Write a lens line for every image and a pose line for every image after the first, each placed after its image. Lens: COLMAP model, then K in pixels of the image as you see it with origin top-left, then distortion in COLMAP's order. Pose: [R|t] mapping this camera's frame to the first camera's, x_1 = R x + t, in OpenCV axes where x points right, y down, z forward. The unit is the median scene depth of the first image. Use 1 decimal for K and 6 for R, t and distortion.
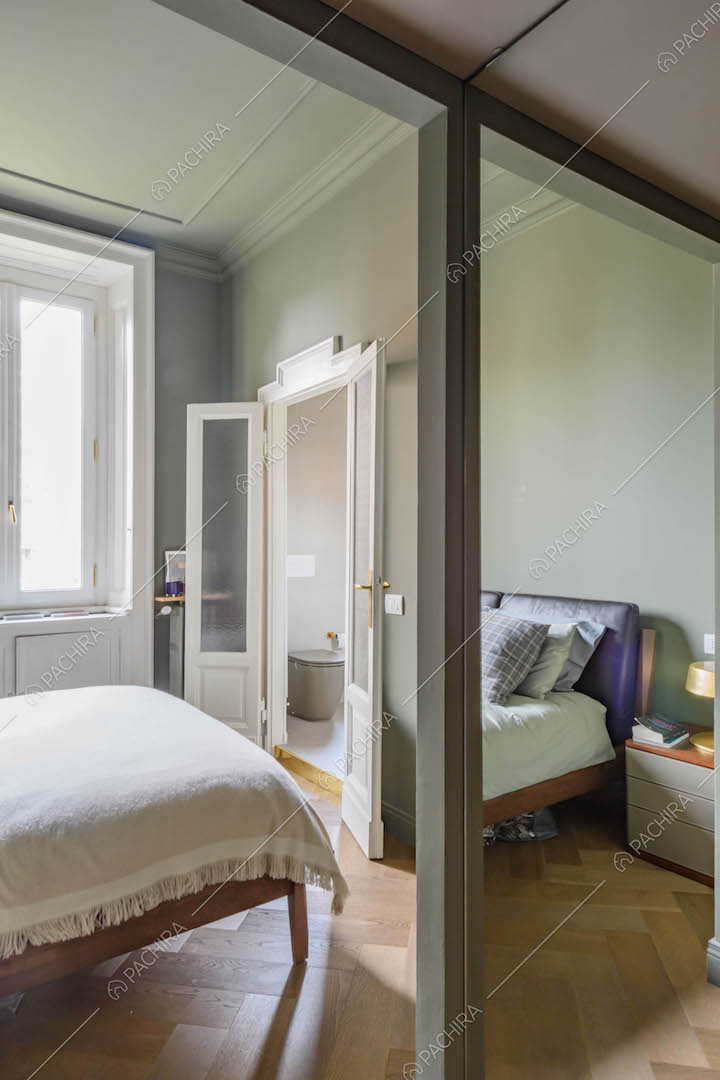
lens RADIAL K [[664.1, 0, 360.0], [0, 664.1, 540.0], [0, 0, 1]] dist [0.008426, 0.000910]
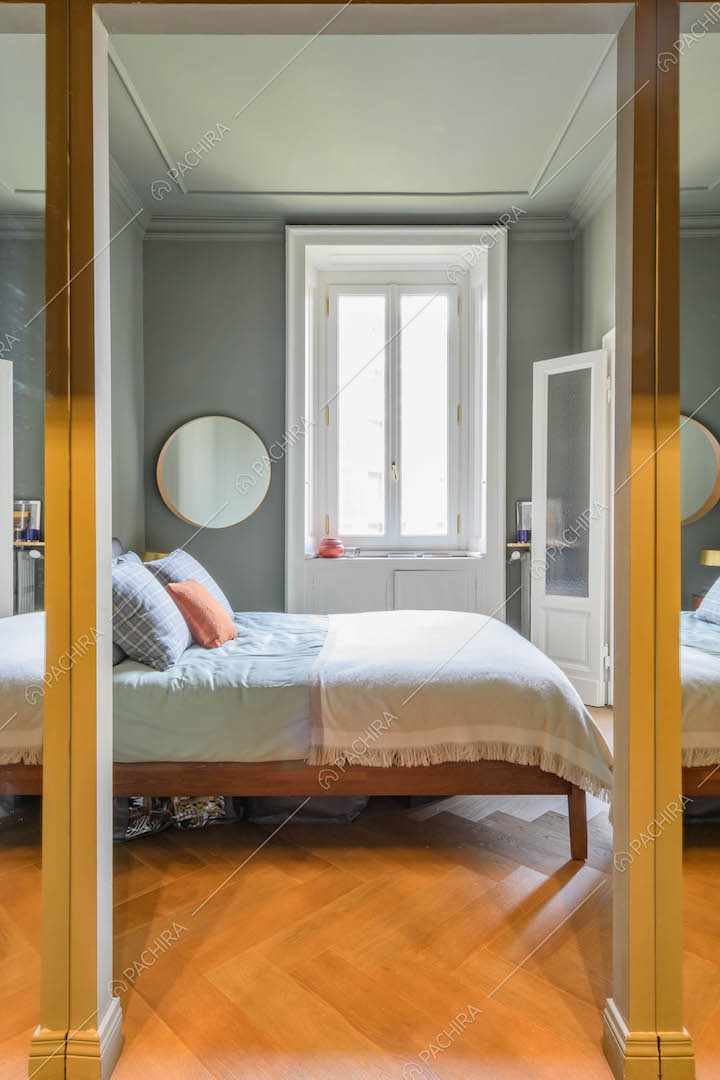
lens RADIAL K [[672.0, 0, 360.0], [0, 672.0, 540.0], [0, 0, 1]] dist [-0.000828, -0.000338]
pose [[0.804540, 0.006093, -0.593868, 0.158240], [0.004867, 0.999846, 0.016851, 0.061389], [0.593879, -0.016448, 0.804386, -0.037832]]
